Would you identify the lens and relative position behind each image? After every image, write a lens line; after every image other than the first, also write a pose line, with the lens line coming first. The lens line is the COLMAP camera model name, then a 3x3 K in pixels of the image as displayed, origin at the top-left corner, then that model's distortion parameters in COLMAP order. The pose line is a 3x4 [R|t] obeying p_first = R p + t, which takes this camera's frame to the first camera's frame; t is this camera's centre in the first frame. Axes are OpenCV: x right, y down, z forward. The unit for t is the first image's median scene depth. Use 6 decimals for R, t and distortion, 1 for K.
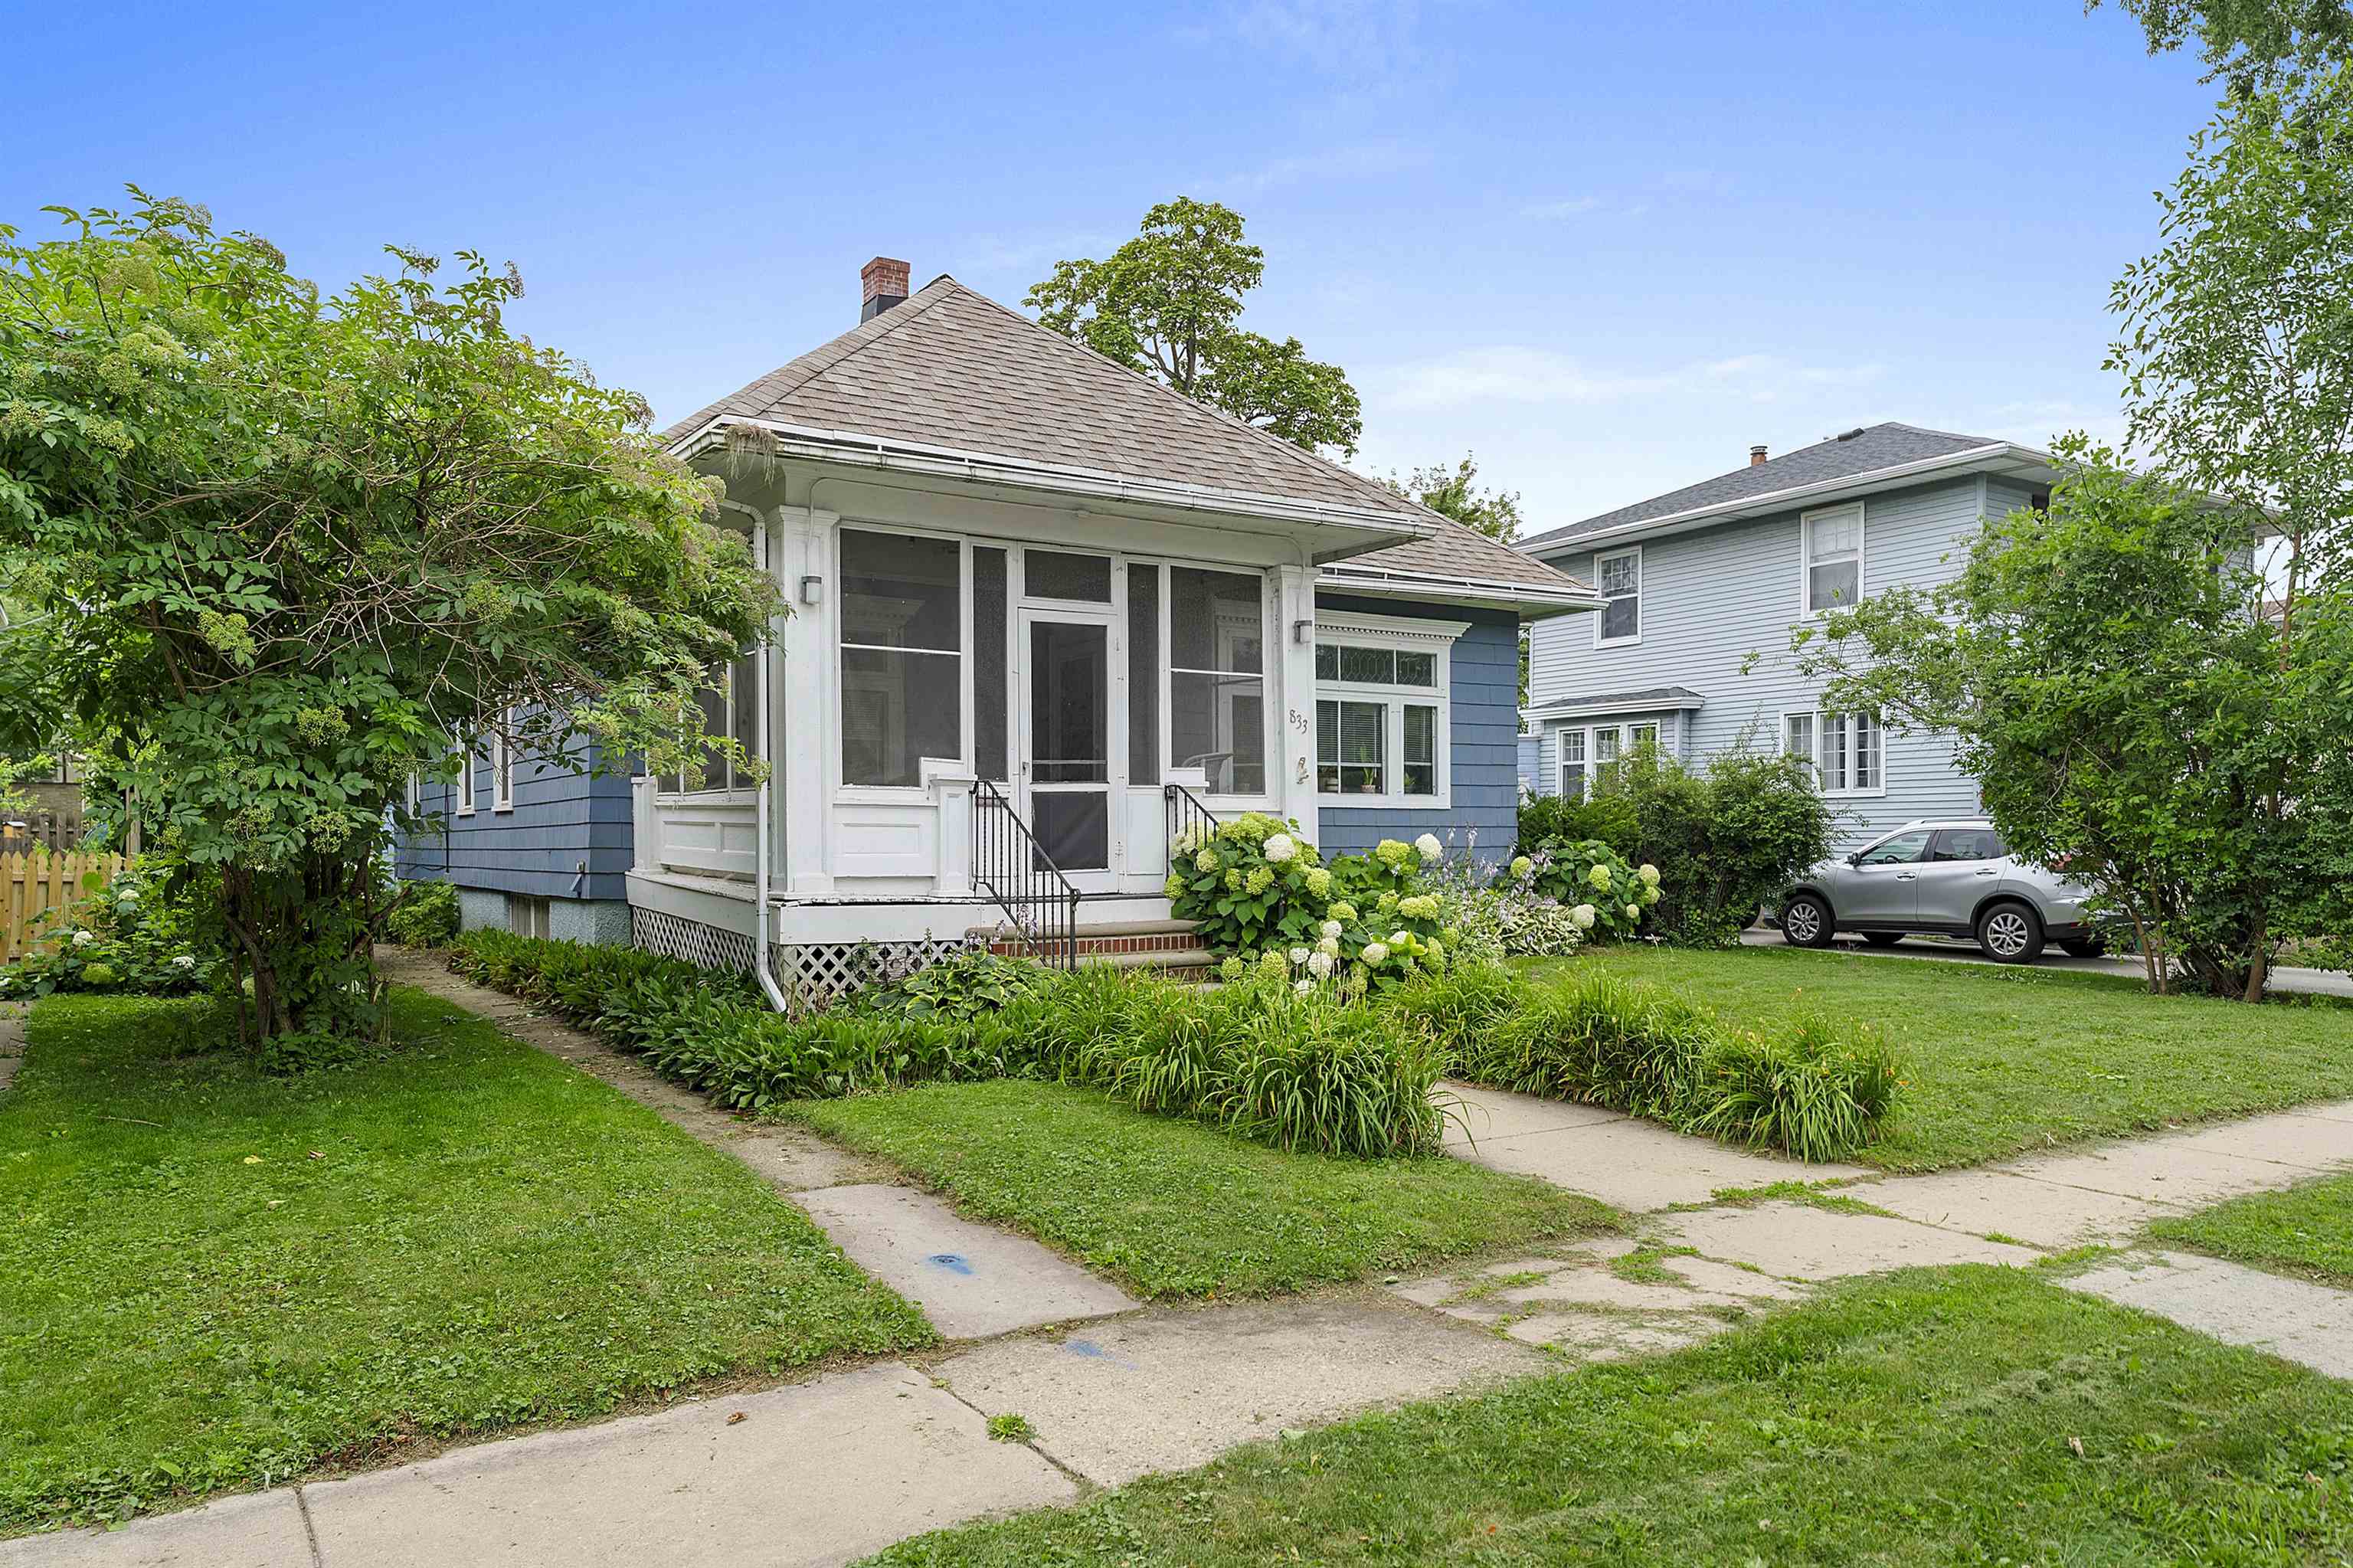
lens RADIAL K [[1621.3, 0, 1222.6], [0, 1621.3, 835.5], [0, 0, 1]] dist [0.002224, 0.006195]
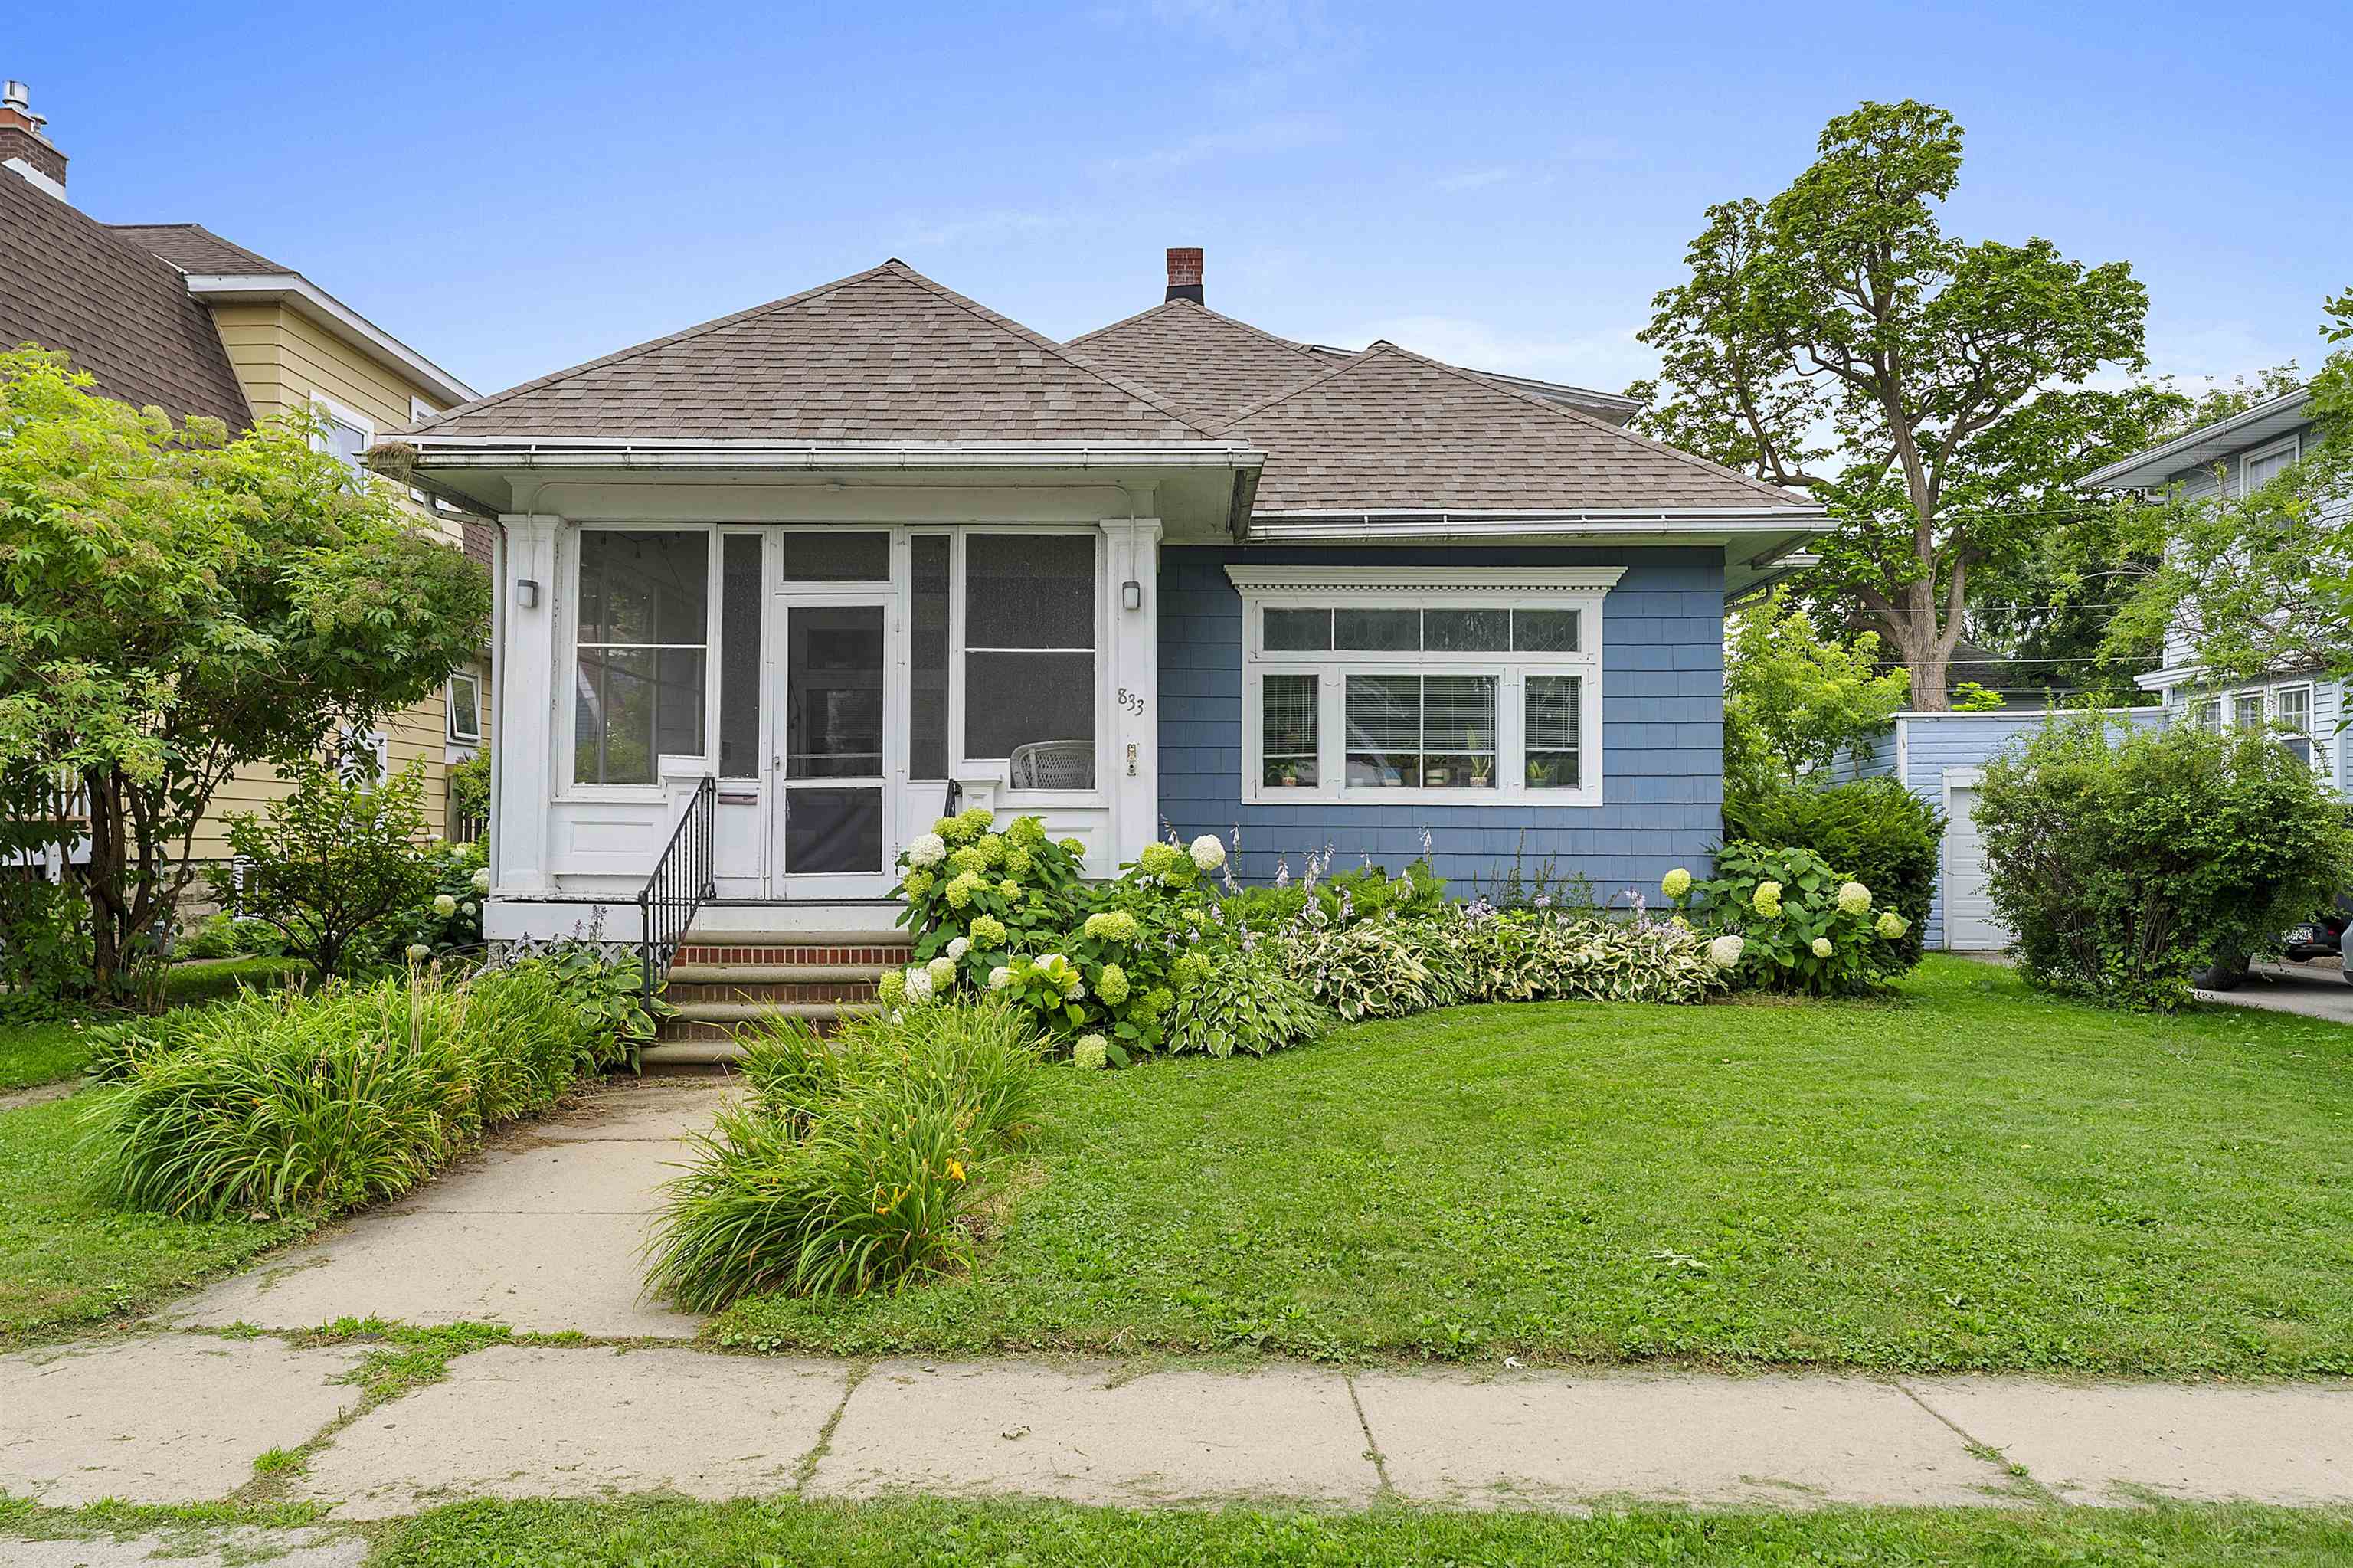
lens RADIAL K [[1621.3, 0, 1189.9], [0, 1621.3, 794.1], [0, 0, 1]] dist [0.002224, 0.006195]
pose [[0.826334, -0.010135, -0.563088, 0.585624], [-0.006535, 0.999598, -0.027582, 0.000818], [0.563142, 0.026472, 0.825936, 0.343339]]
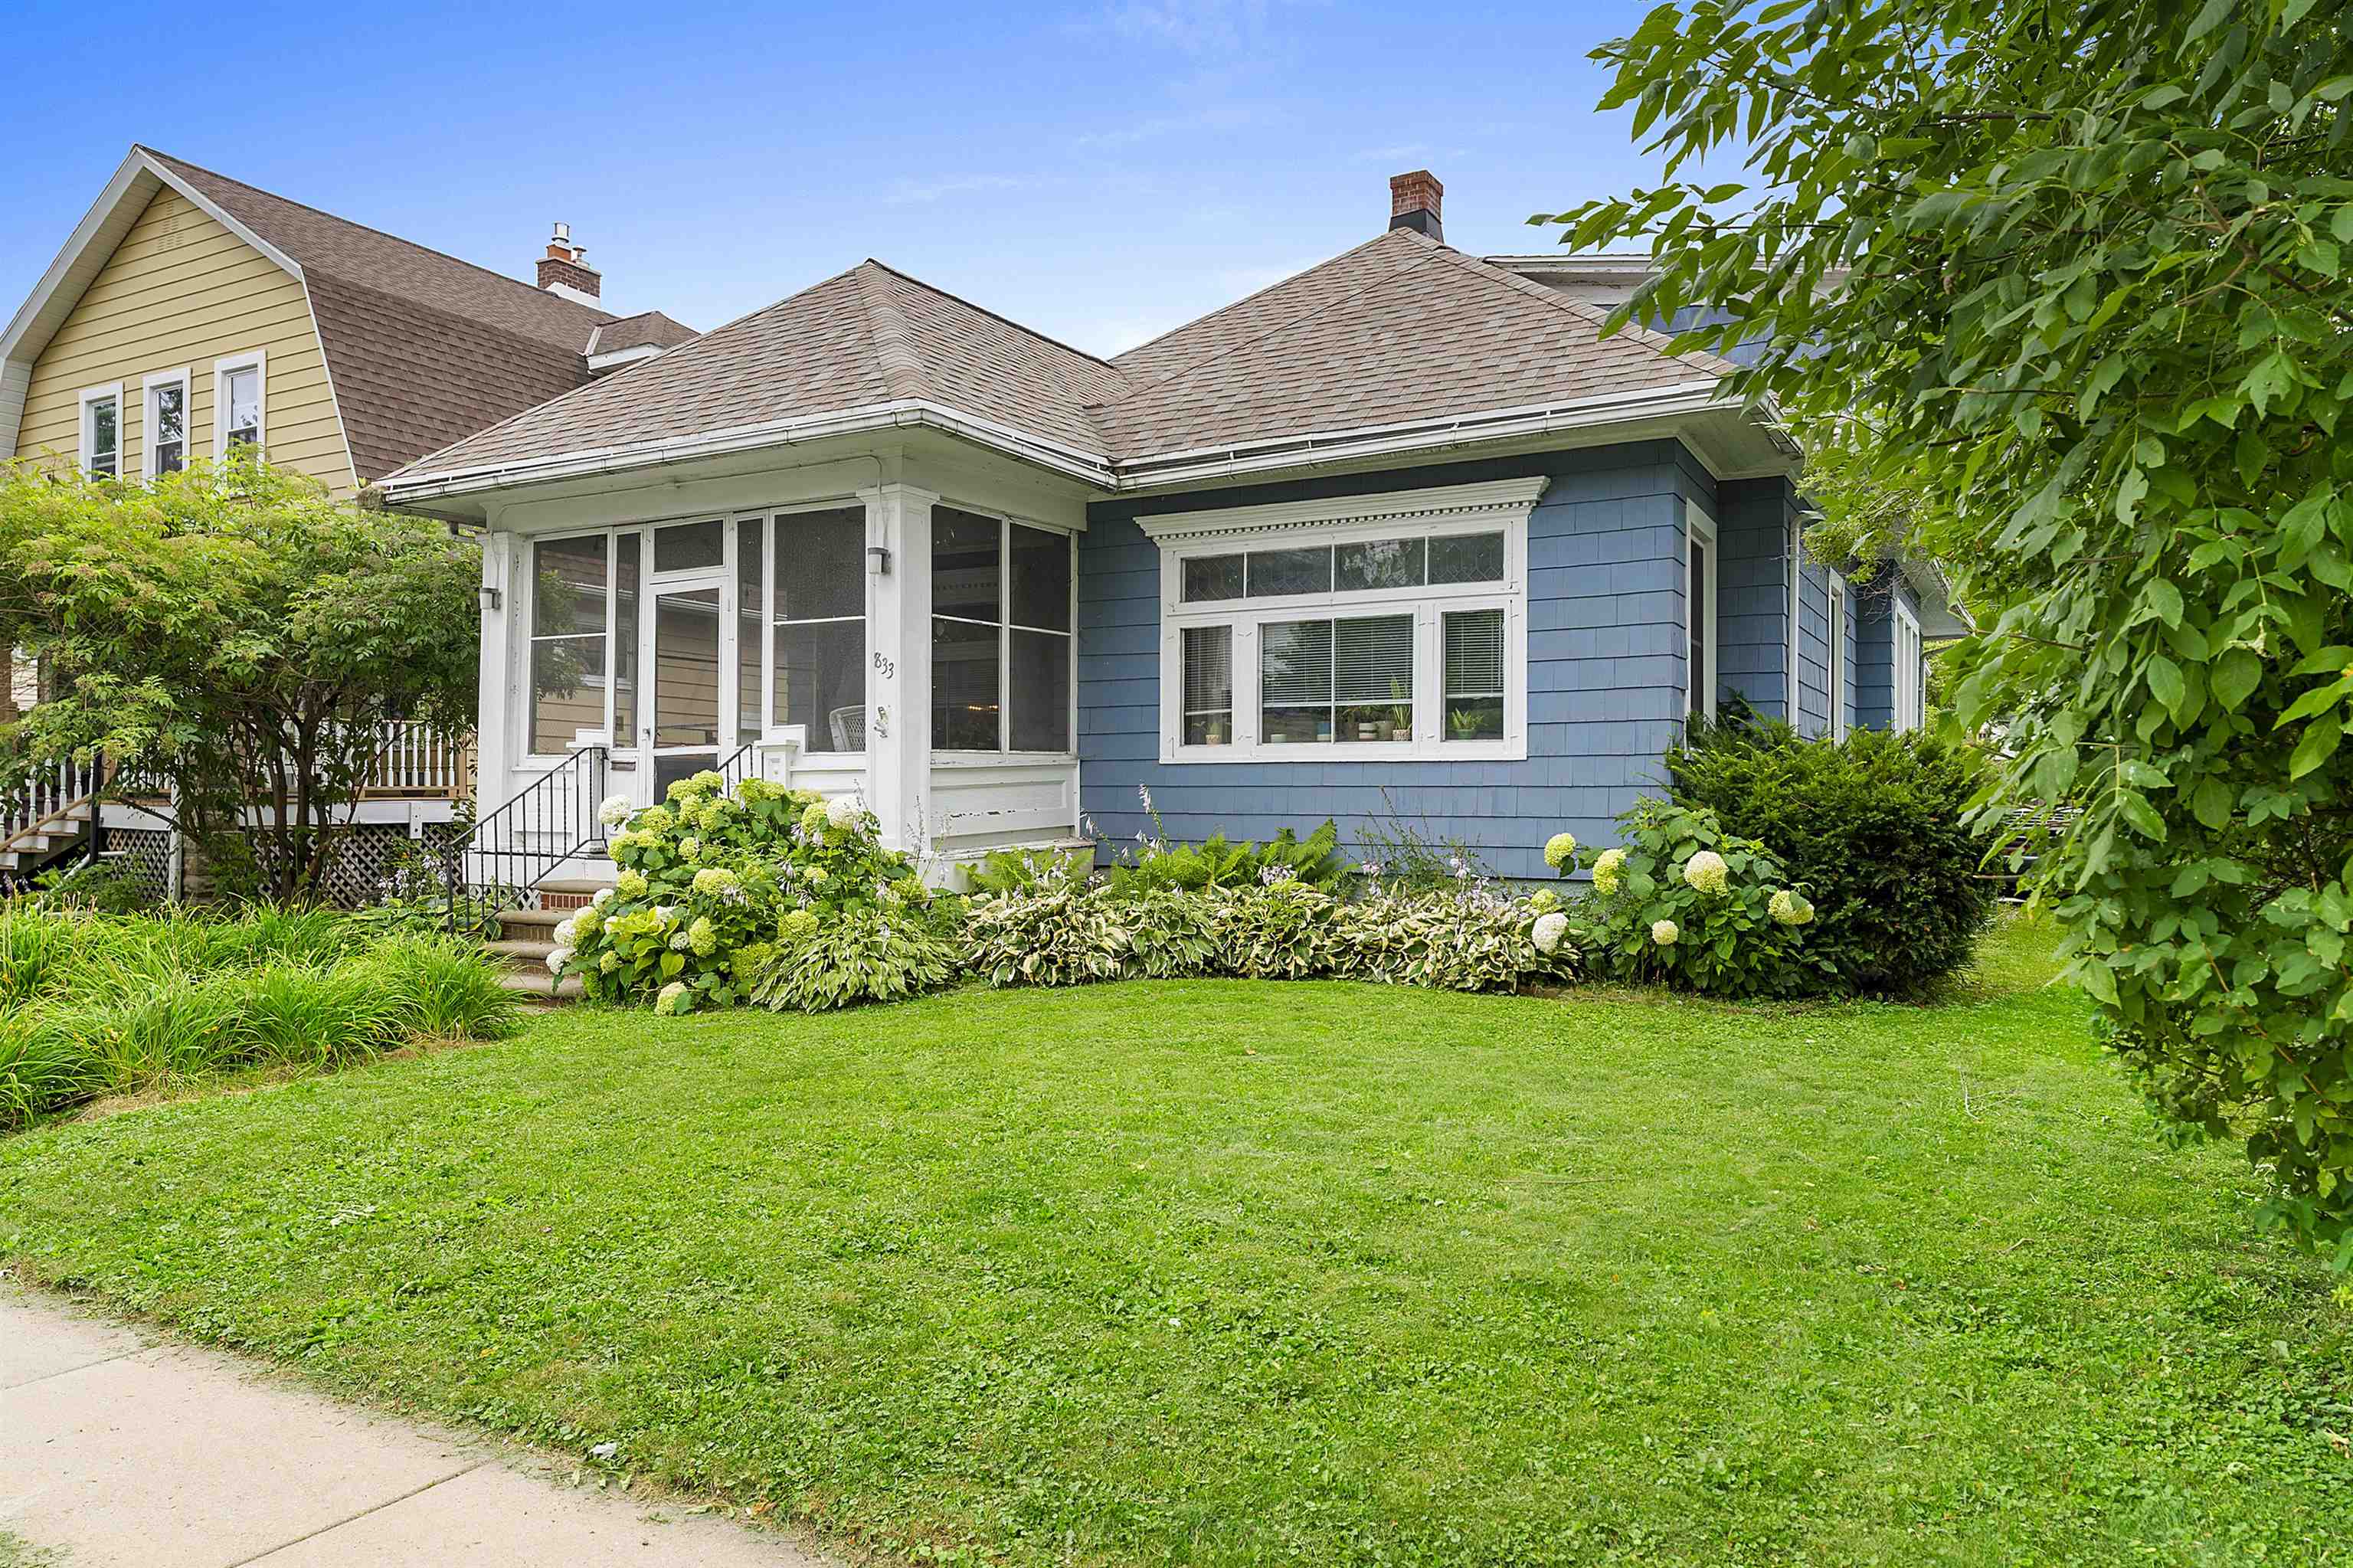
lens RADIAL K [[1621.3, 0, 1166.2], [0, 1621.3, 789.1], [0, 0, 1]] dist [0.002224, 0.006195]
pose [[0.432803, -0.004924, -0.901475, 0.953900], [-0.003295, 0.999970, -0.007044, 0.001325], [0.901483, 0.006019, 0.432773, 0.814770]]
